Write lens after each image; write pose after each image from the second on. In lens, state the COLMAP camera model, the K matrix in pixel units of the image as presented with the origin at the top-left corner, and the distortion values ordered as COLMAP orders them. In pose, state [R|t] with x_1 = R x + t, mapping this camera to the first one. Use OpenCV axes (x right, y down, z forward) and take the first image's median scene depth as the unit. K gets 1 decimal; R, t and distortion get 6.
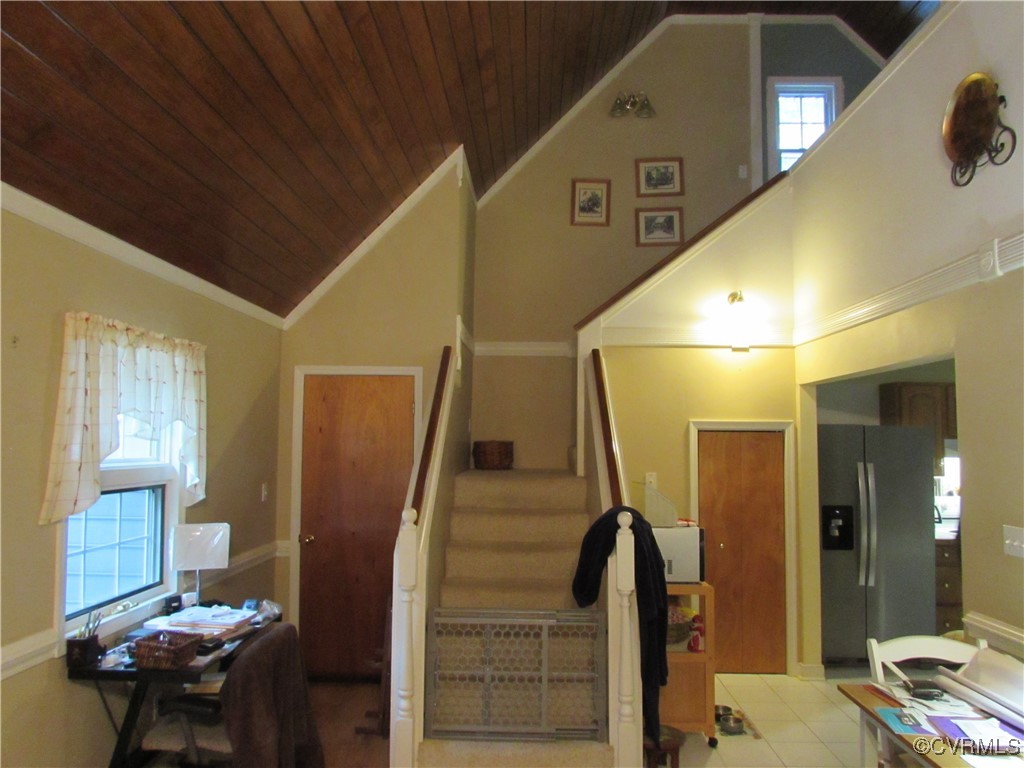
lens RADIAL K [[726.0, 0, 512.0], [0, 726.0, 384.0], [0, 0, 1]] dist [-0.032705, 0.003497]
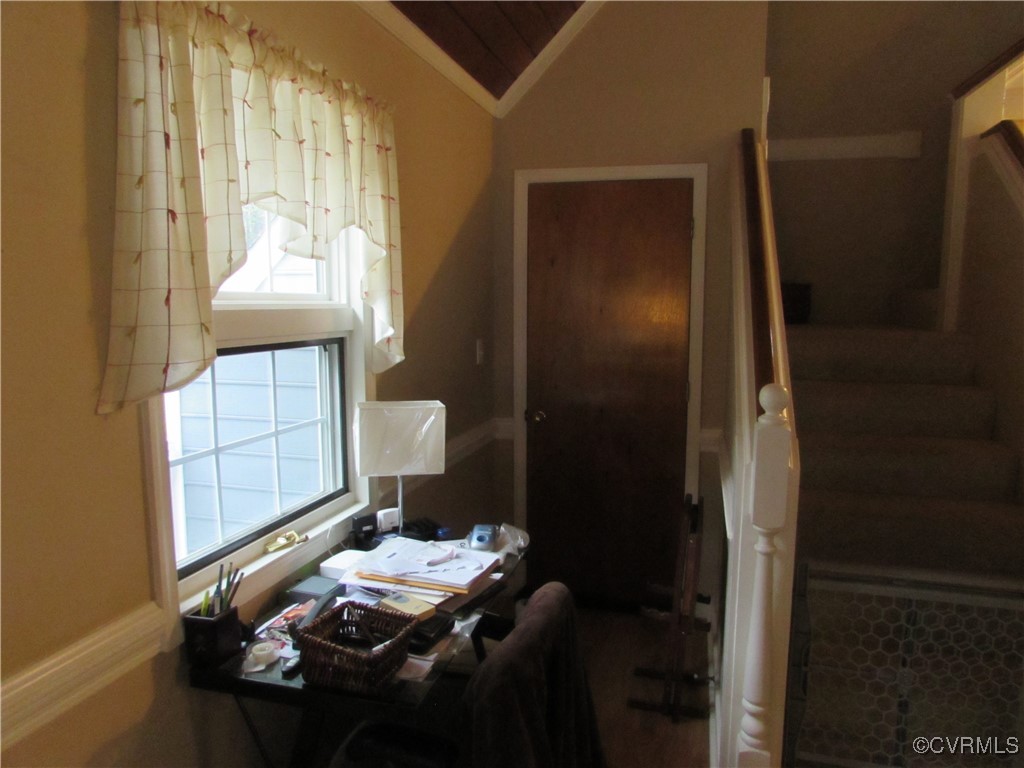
lens RADIAL K [[726.0, 0, 512.0], [0, 726.0, 384.0], [0, 0, 1]] dist [-0.032705, 0.003497]
pose [[0.972217, 0.023568, -0.232892, -0.212057], [0.020817, 0.982271, 0.186306, 0.071588], [0.233154, -0.185978, 0.954490, 0.471910]]
